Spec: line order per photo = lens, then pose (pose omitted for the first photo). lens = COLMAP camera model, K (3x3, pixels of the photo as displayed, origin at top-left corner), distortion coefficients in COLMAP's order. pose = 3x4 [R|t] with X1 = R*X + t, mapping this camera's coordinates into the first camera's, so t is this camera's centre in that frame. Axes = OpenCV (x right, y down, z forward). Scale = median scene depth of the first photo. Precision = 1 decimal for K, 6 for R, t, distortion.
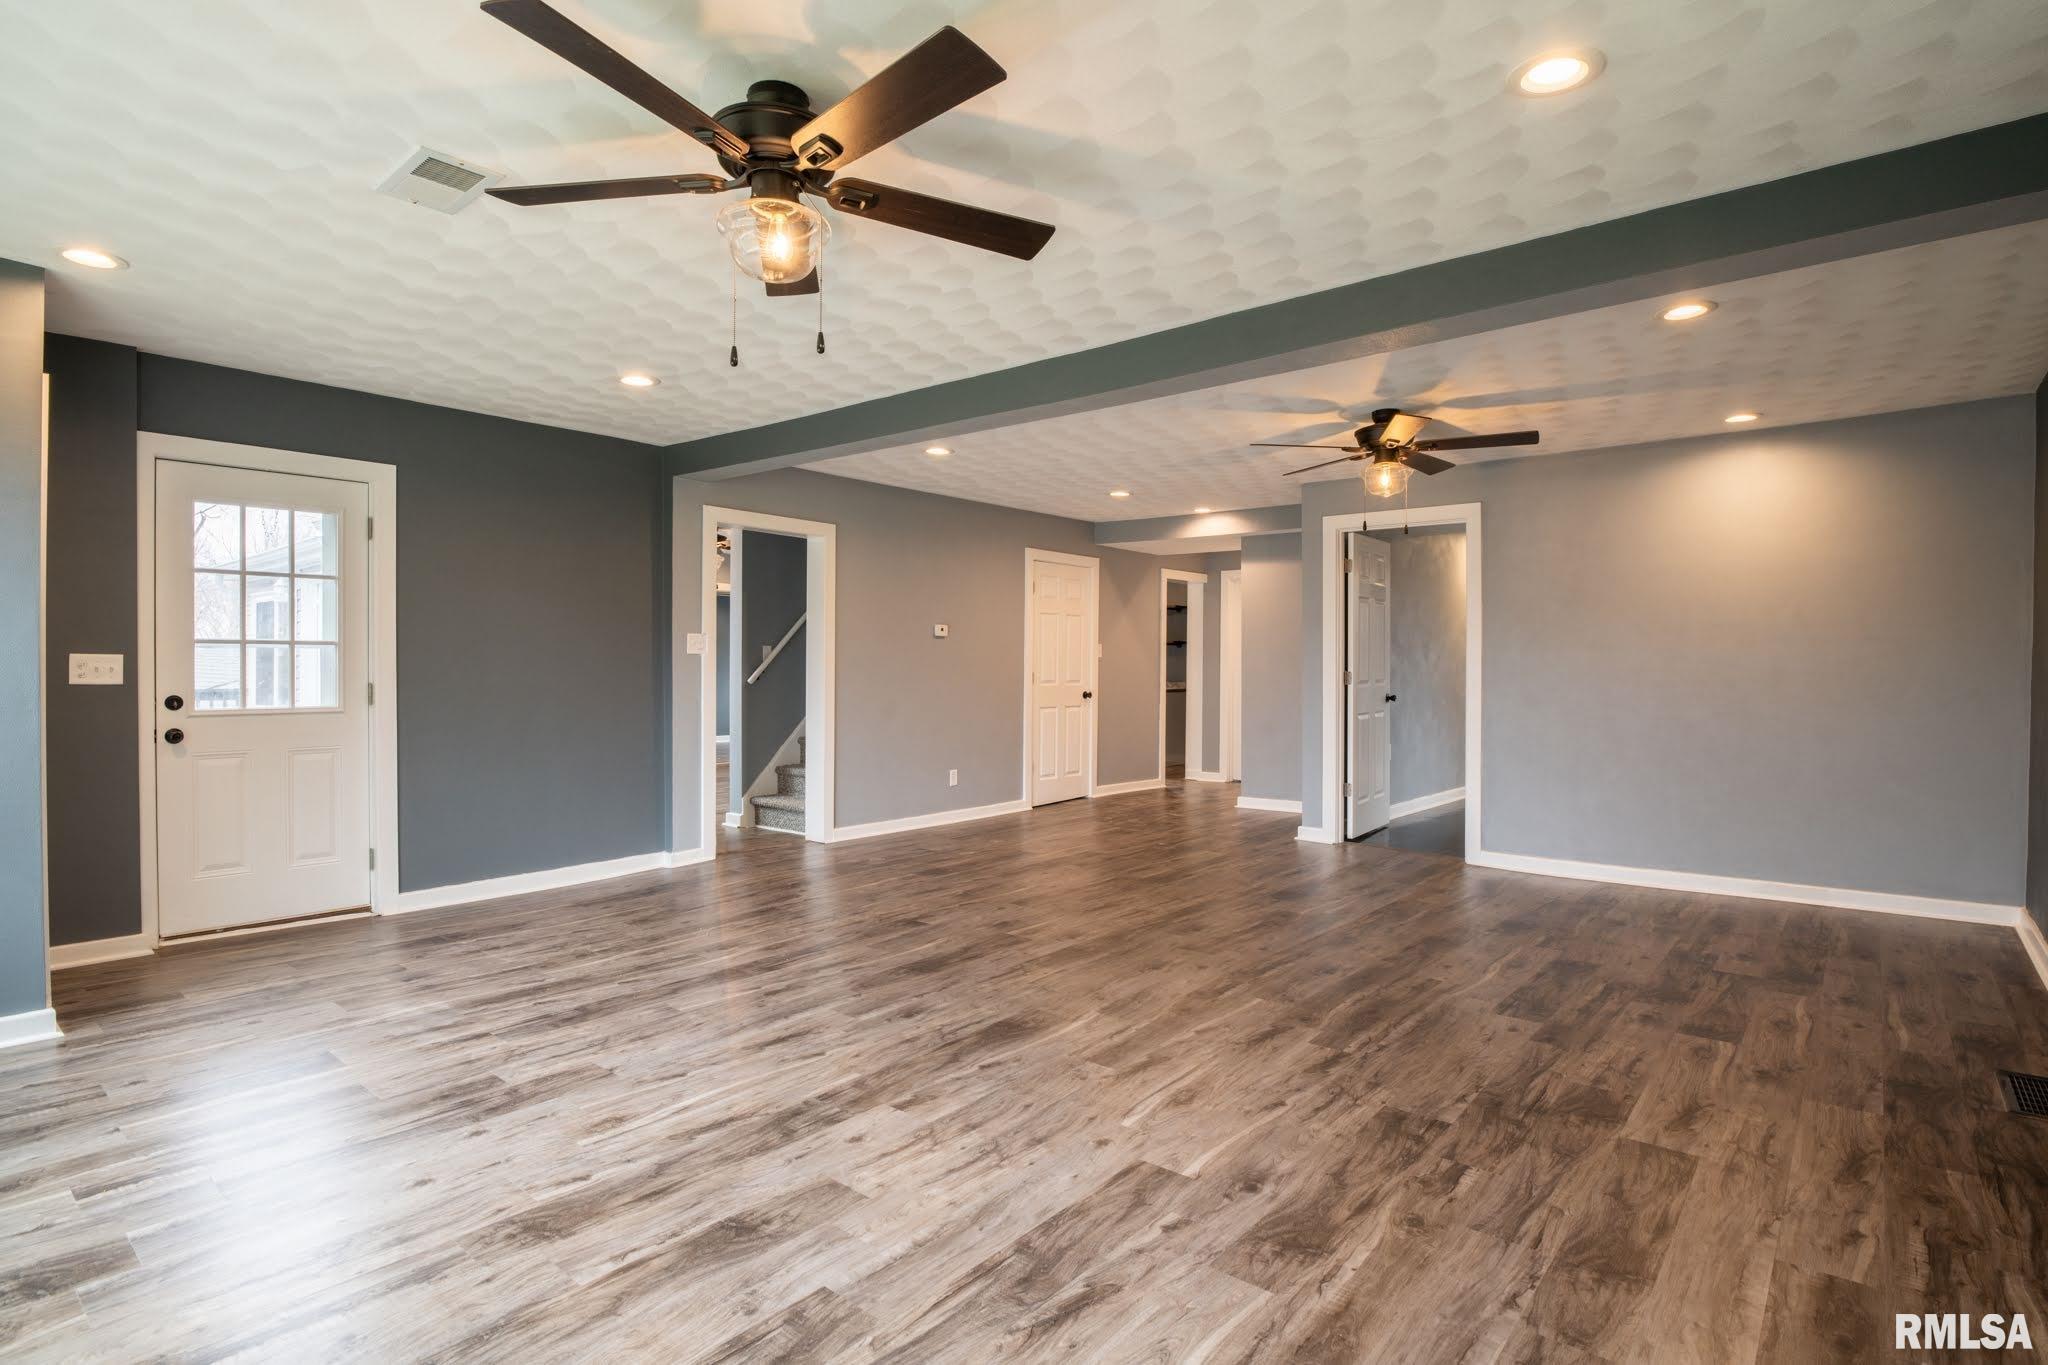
lens RADIAL K [[1013.1, 0, 1024.8], [0, 1013.1, 674.4], [0, 0, 1]] dist [-0.025130, -0.001911]
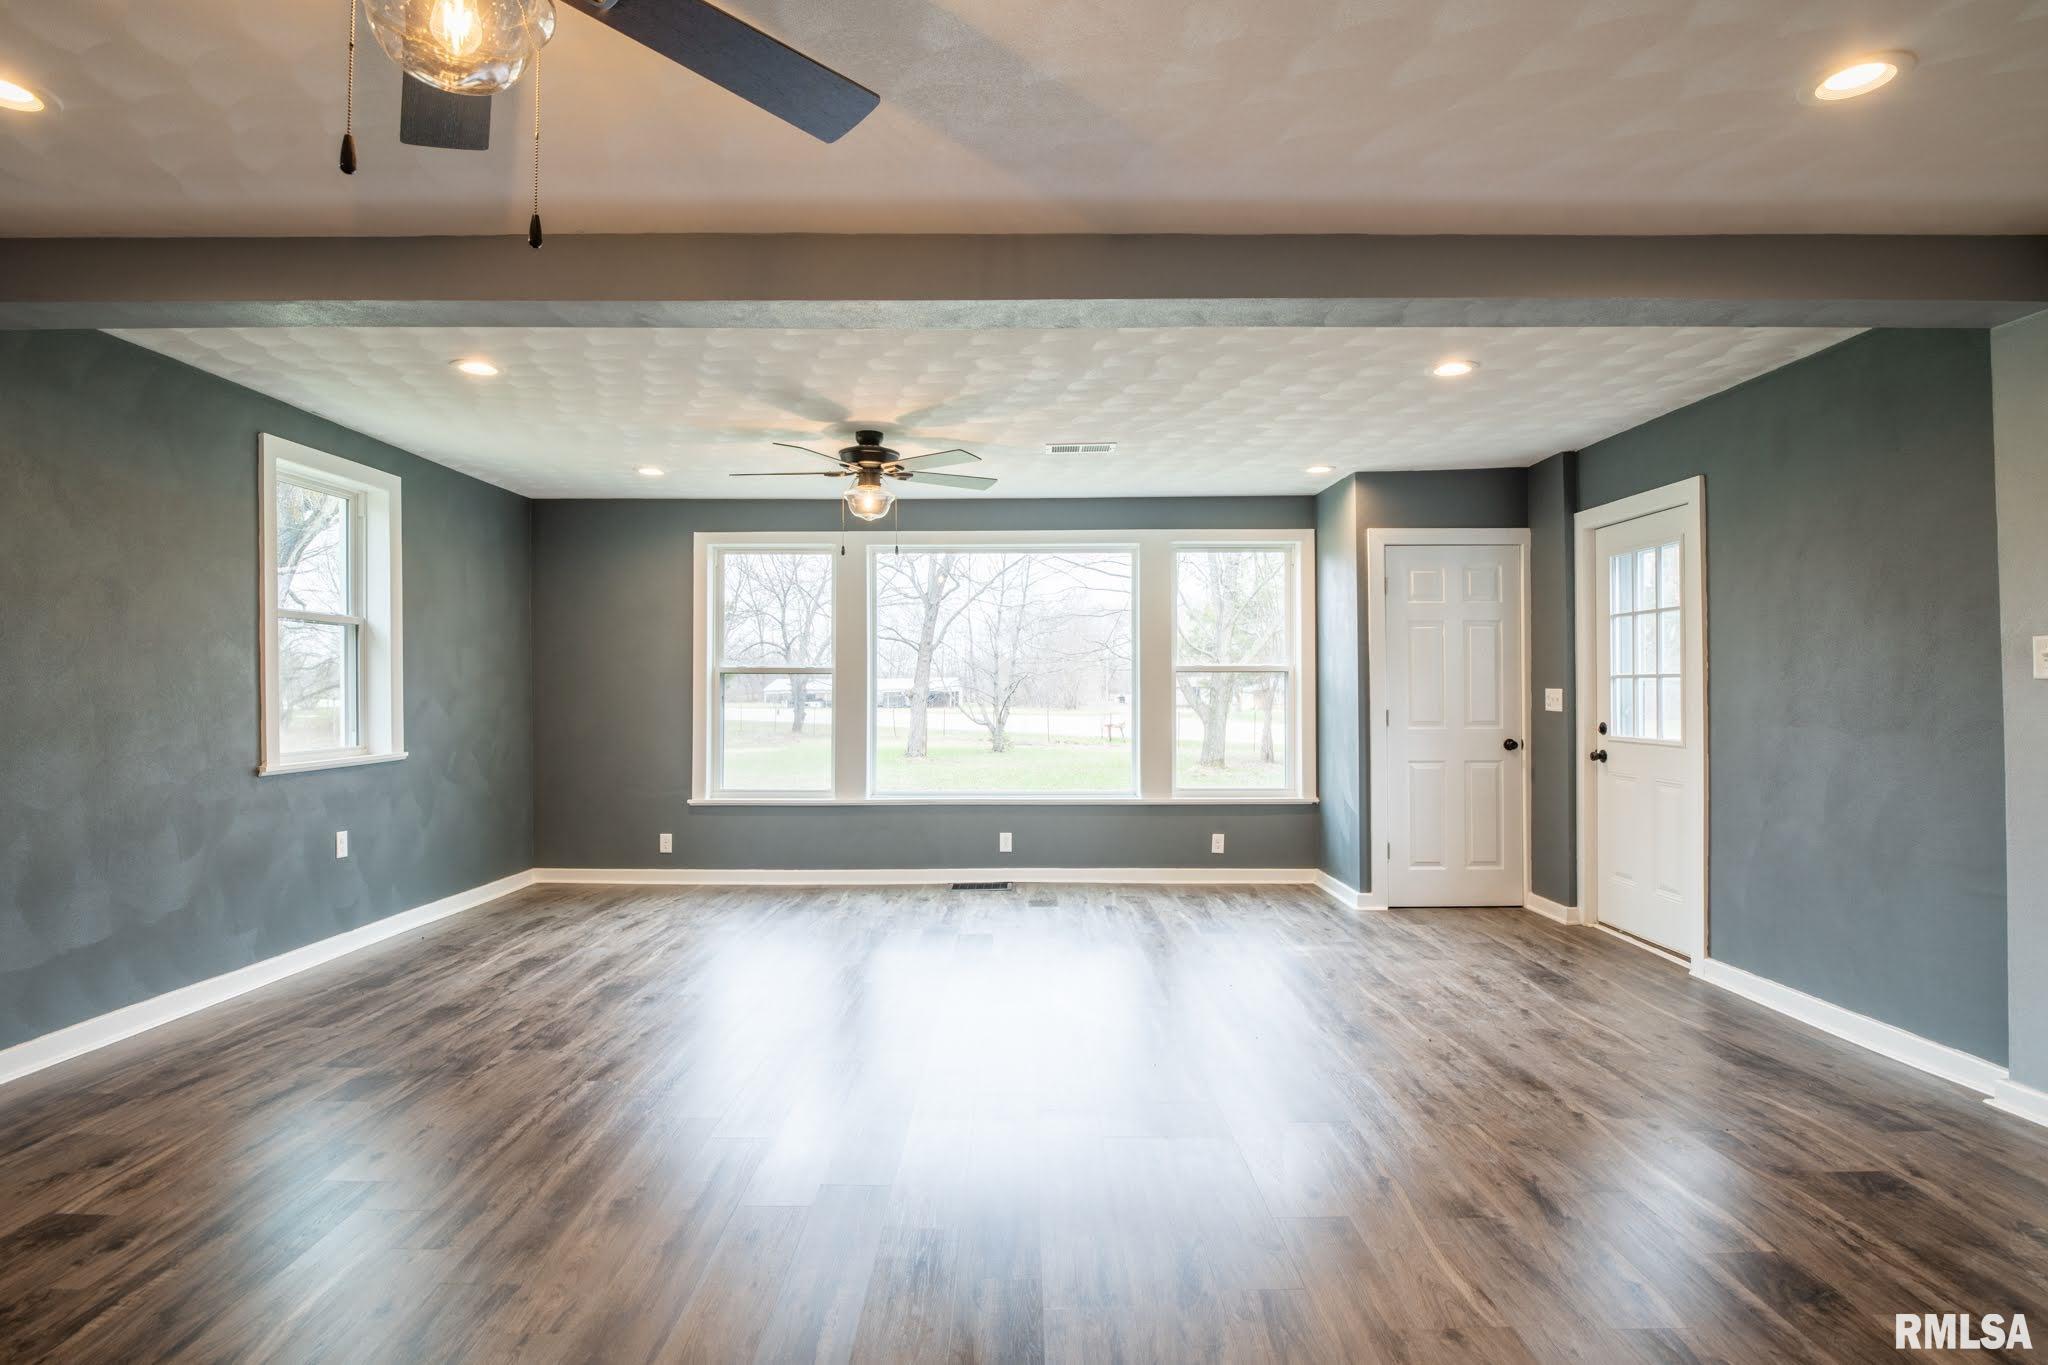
lens RADIAL K [[1016.2, 0, 1038.8], [0, 1016.2, 675.6], [0, 0, 1]] dist [-0.021796, -0.006567]
pose [[-0.751399, -0.010853, -0.659759, 0.511303], [-0.007323, 0.999940, -0.008108, -0.022739], [0.659807, -0.001261, -0.751434, 1.608939]]
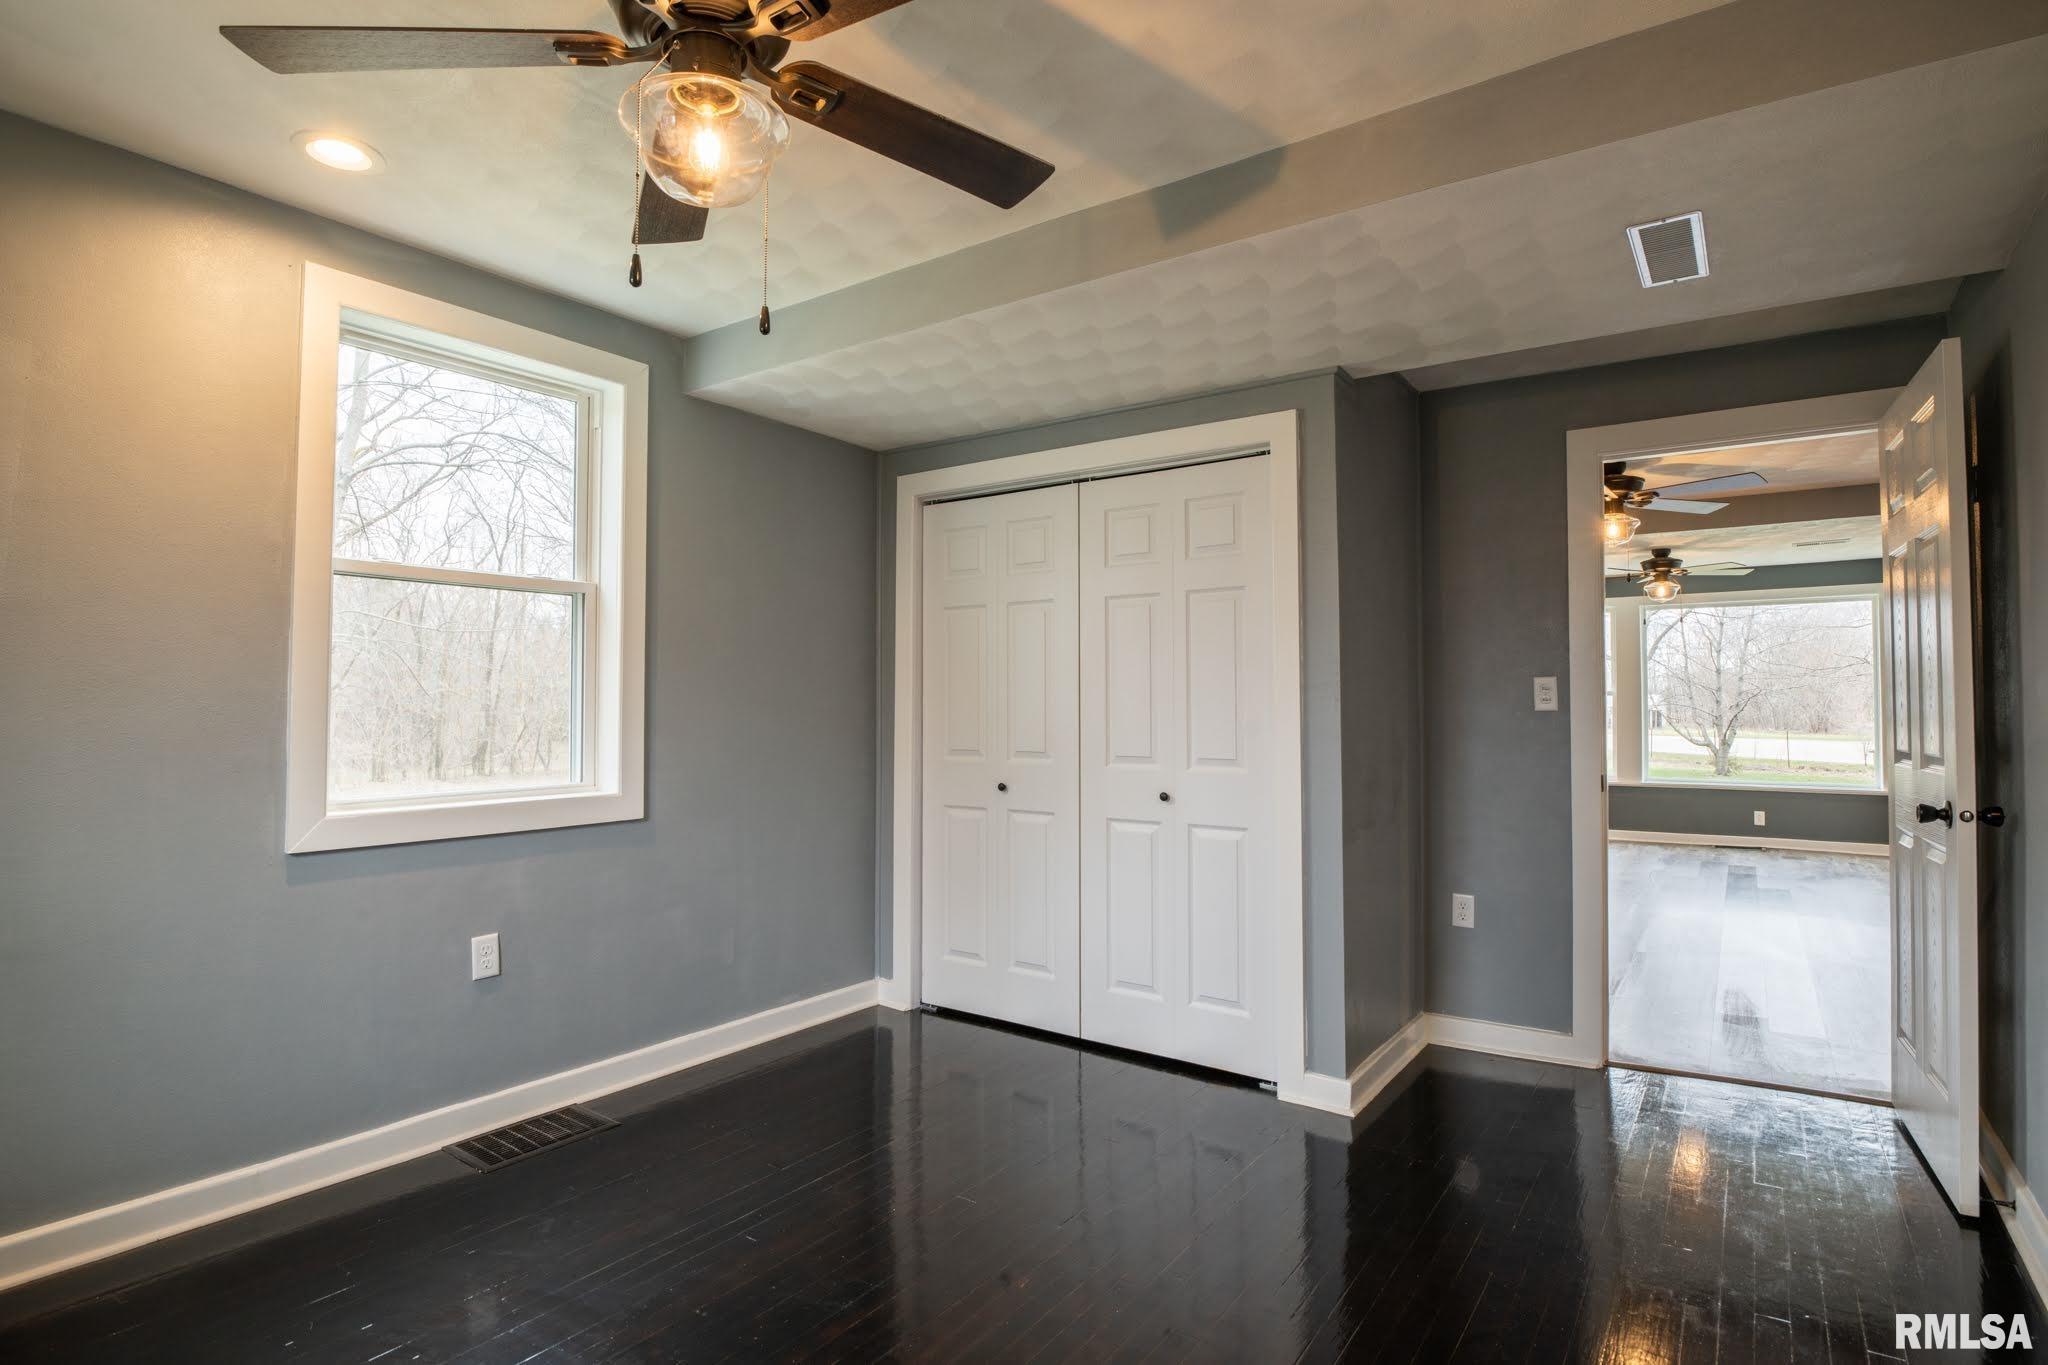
lens RADIAL K [[1024.9, 0, 1023.0], [0, 1024.9, 675.0], [0, 0, 1]] dist [-0.025139, 0.000266]
pose [[-0.996500, -0.008240, -0.083183, 1.287333], [-0.006441, 0.999740, -0.021883, -0.023463], [0.083342, -0.021271, -0.996294, 2.448776]]
